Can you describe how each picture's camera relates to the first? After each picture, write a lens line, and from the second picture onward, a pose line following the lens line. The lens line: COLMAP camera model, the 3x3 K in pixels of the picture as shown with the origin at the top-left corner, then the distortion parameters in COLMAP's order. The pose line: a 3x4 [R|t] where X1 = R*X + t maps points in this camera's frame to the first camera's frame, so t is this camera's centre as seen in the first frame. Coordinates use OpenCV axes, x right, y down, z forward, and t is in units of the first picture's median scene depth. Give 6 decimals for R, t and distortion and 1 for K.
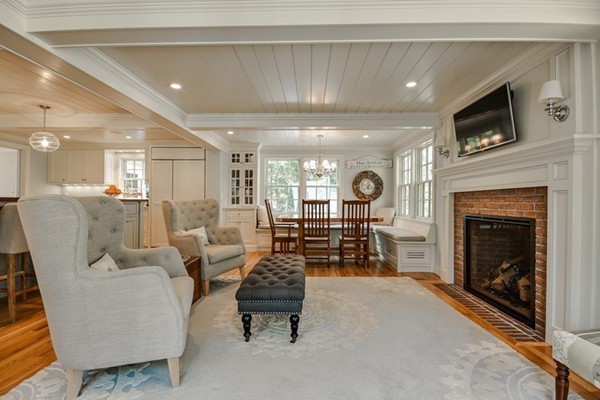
lens RADIAL K [[269.9, 0, 302.5], [0, 269.9, 201.4], [0, 0, 1]] dist [-0.028628, -0.001022]
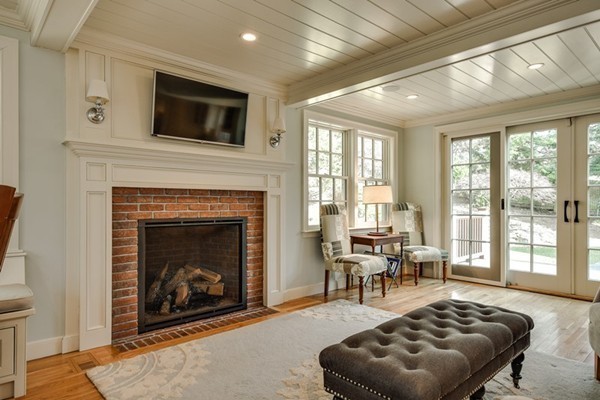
lens RADIAL K [[369.3, 0, 298.7], [0, 369.3, 201.8], [0, 0, 1]] dist [0.036866, -0.001133]
pose [[-0.689346, -0.014348, 0.724291, -0.388724], [-0.016494, 0.999856, 0.004108, -0.010782], [-0.724245, -0.009115, -0.689483, 1.542613]]
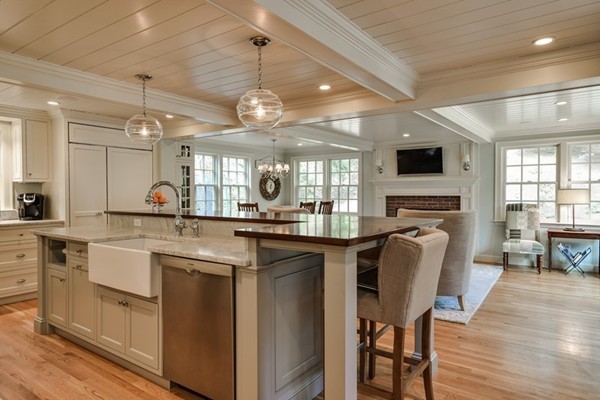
lens RADIAL K [[369.3, 0, 299.3], [0, 369.3, 198.6], [0, 0, 1]] dist [0.036866, -0.001133]
pose [[0.565794, -0.027633, 0.824084, -1.949209], [0.006725, 0.999560, 0.028900, -0.102216], [-0.824519, -0.010809, 0.565731, 0.197715]]
